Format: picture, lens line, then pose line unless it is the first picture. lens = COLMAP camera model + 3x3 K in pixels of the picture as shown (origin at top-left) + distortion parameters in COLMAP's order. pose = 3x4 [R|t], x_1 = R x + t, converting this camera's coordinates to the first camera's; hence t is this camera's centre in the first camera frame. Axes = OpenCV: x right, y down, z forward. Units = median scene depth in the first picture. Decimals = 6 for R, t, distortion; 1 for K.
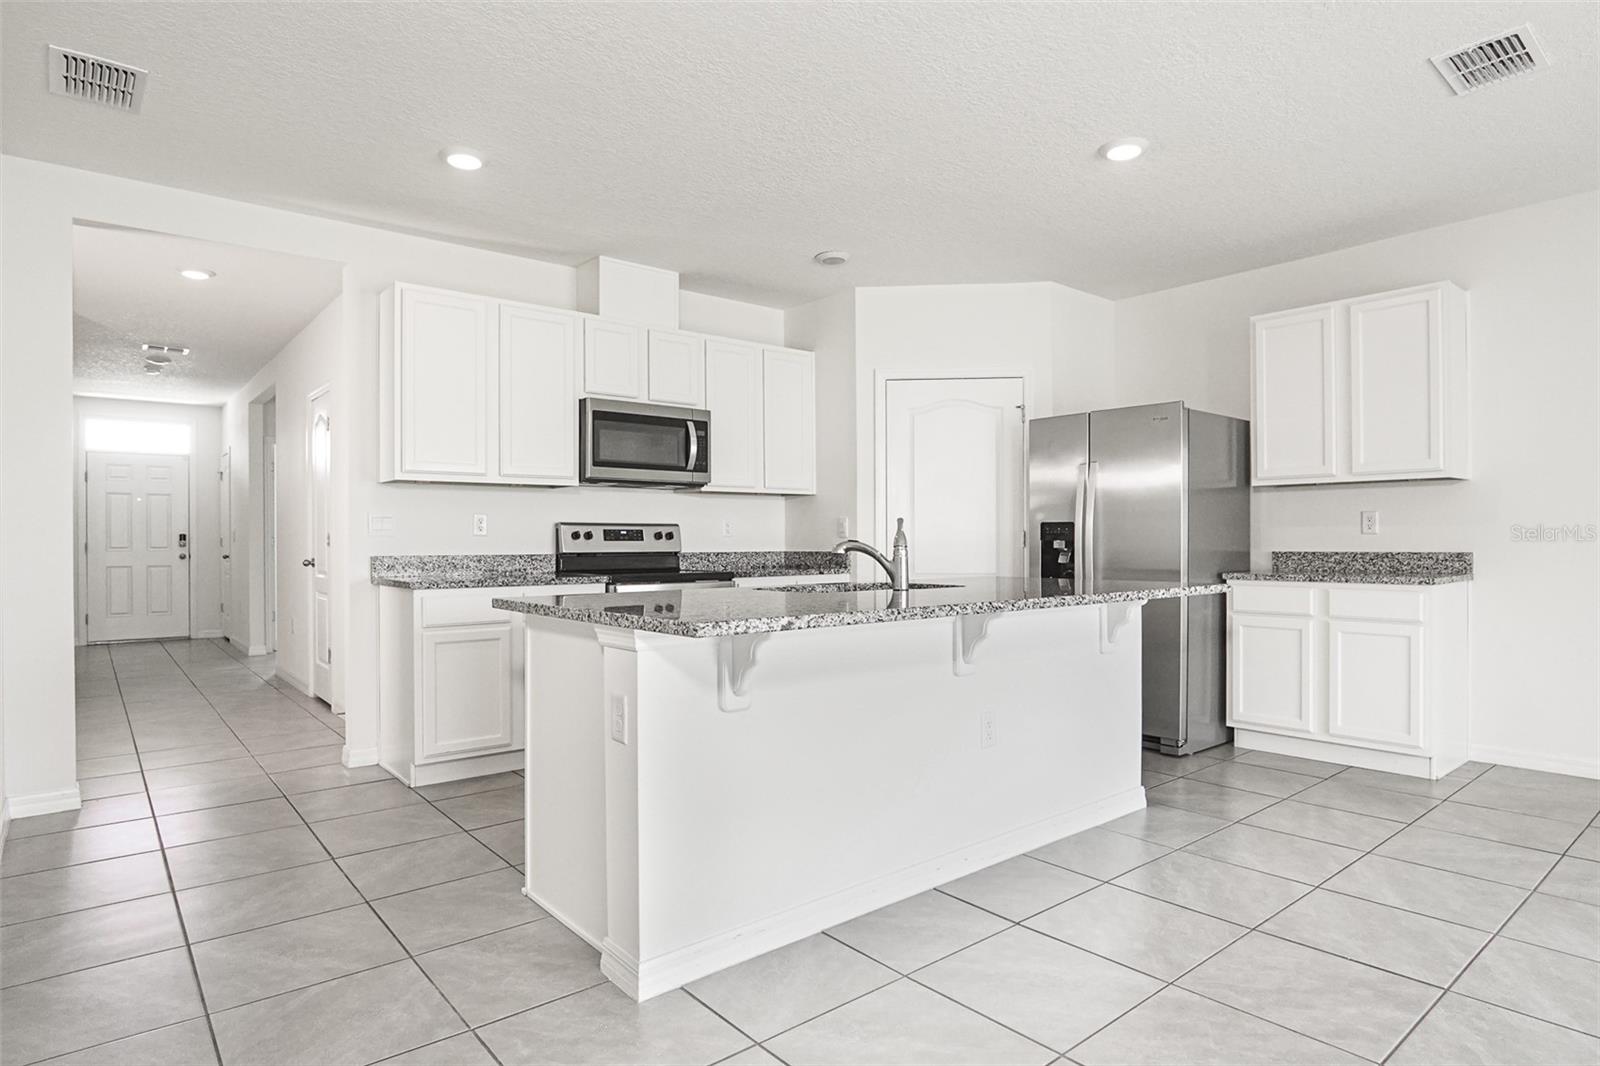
lens RADIAL K [[875.8, 0, 807.8], [0, 875.8, 540.8], [0, 0, 1]] dist [-0.028618, 0.002713]
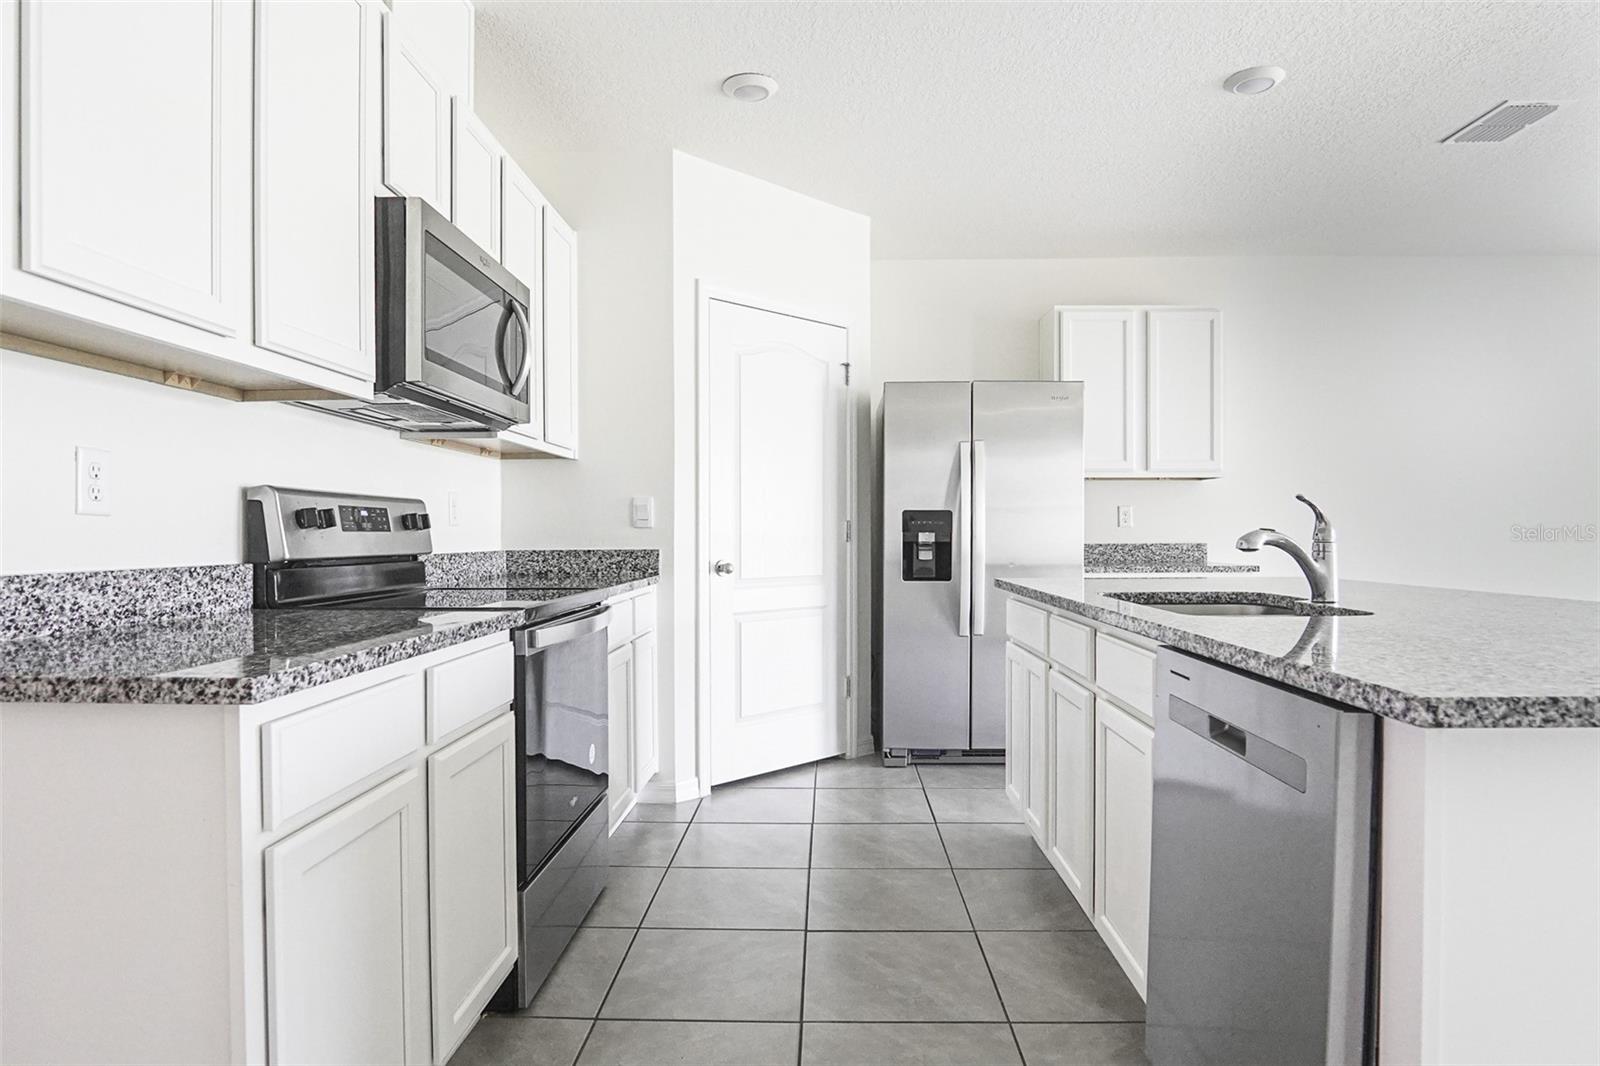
lens RADIAL K [[892.8, 0, 802.2], [0, 892.8, 540.2], [0, 0, 1]] dist [-0.030545, 0.002834]
pose [[0.664238, -0.004281, 0.747509, -0.423957], [0.001263, 0.999989, 0.004604, 0.002902], [-0.747520, -0.002114, 0.664236, 0.533584]]
